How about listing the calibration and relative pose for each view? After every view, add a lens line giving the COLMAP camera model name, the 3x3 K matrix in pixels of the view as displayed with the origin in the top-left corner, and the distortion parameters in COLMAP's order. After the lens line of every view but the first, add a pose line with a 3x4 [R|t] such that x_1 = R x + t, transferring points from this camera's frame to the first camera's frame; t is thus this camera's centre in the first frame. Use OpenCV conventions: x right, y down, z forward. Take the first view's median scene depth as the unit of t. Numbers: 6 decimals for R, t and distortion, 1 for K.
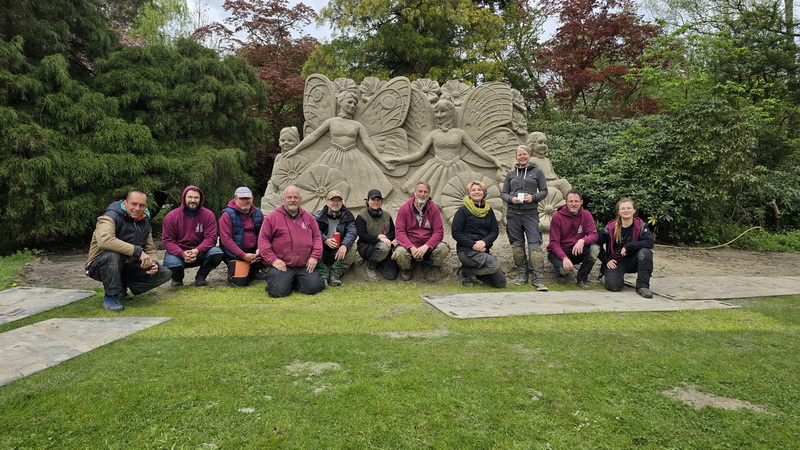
lens RADIAL K [[544.7, 0, 400.0], [0, 544.7, 225.0], [0, 0, 1]] dist [0.056338, -0.057653]
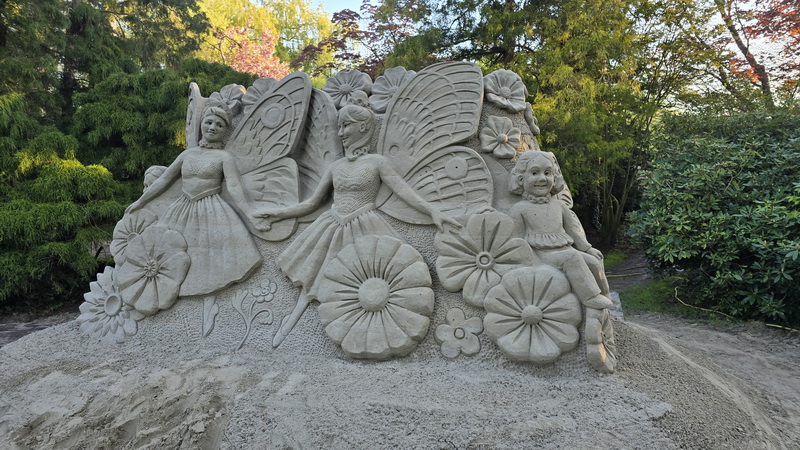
lens RADIAL K [[544.7, 0, 400.0], [0, 544.7, 225.0], [0, 0, 1]] dist [0.056338, -0.057653]
pose [[0.913591, -0.001850, -0.406629, 0.336739], [-0.004916, 0.999866, -0.015593, -0.091862], [0.406604, 0.016244, 0.913460, 0.483409]]
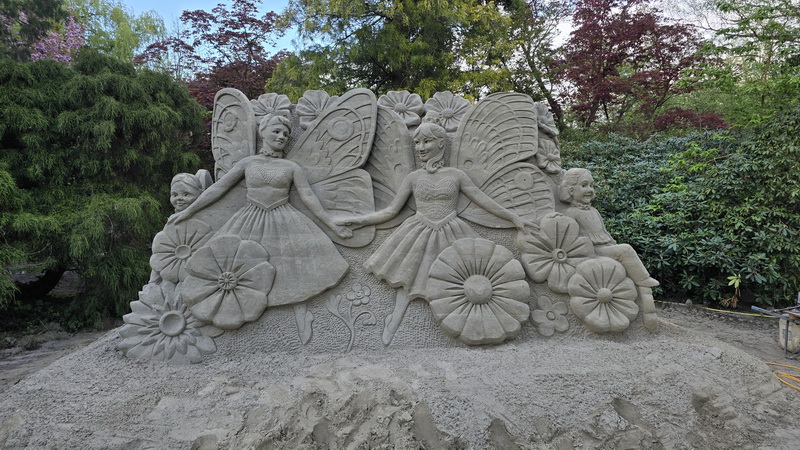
lens RADIAL K [[544.7, 0, 400.0], [0, 544.7, 225.0], [0, 0, 1]] dist [0.056338, -0.057653]
pose [[0.999525, -0.028008, -0.012854, 0.049923], [0.027585, 0.999109, -0.031941, -0.087726], [0.013737, 0.031572, 0.999407, 0.356439]]
